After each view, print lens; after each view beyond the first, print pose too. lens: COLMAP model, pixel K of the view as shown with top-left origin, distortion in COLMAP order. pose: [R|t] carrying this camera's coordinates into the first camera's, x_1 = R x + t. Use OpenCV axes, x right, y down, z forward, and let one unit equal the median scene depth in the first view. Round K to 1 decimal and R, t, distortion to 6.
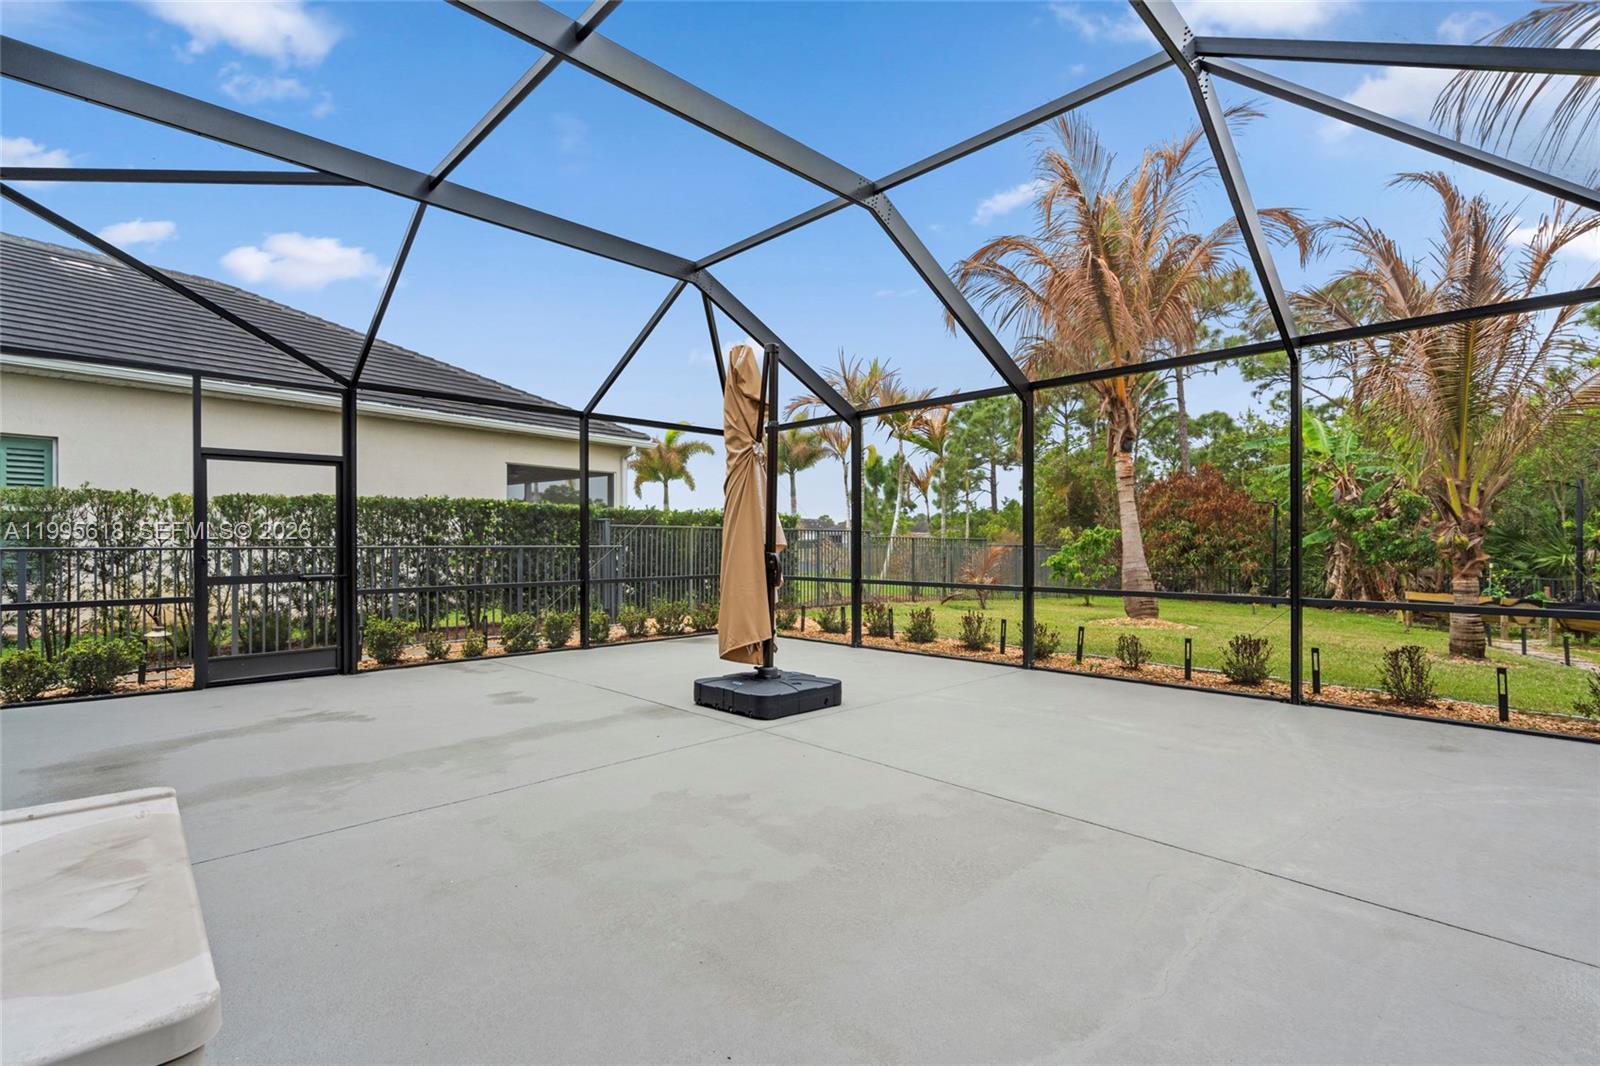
lens RADIAL K [[733.1, 0, 809.3], [0, 733.1, 541.9], [0, 0, 1]] dist [-0.001699, -0.000584]
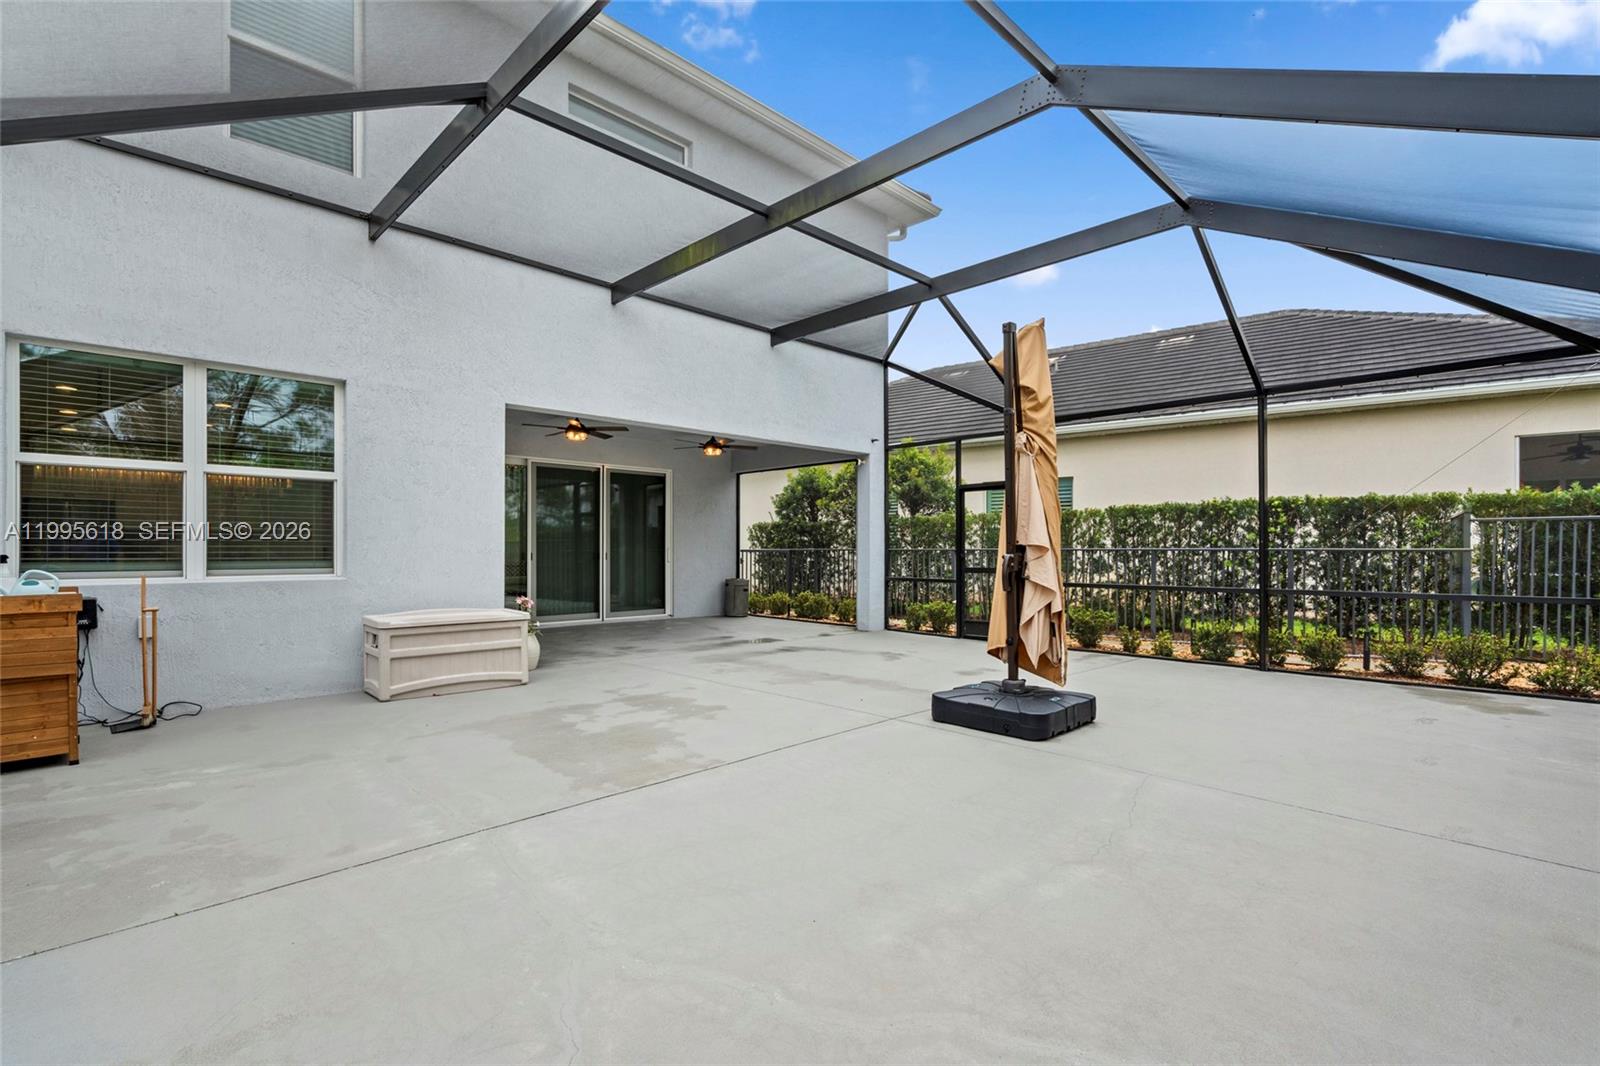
lens RADIAL K [[733.1, 0, 809.3], [0, 733.1, 541.9], [0, 0, 1]] dist [-0.001699, -0.000584]
pose [[0.007415, -0.009620, -0.999926, 0.884107], [0.002048, 0.999952, -0.009605, 0.005898], [0.999970, -0.001977, 0.007434, 0.761634]]
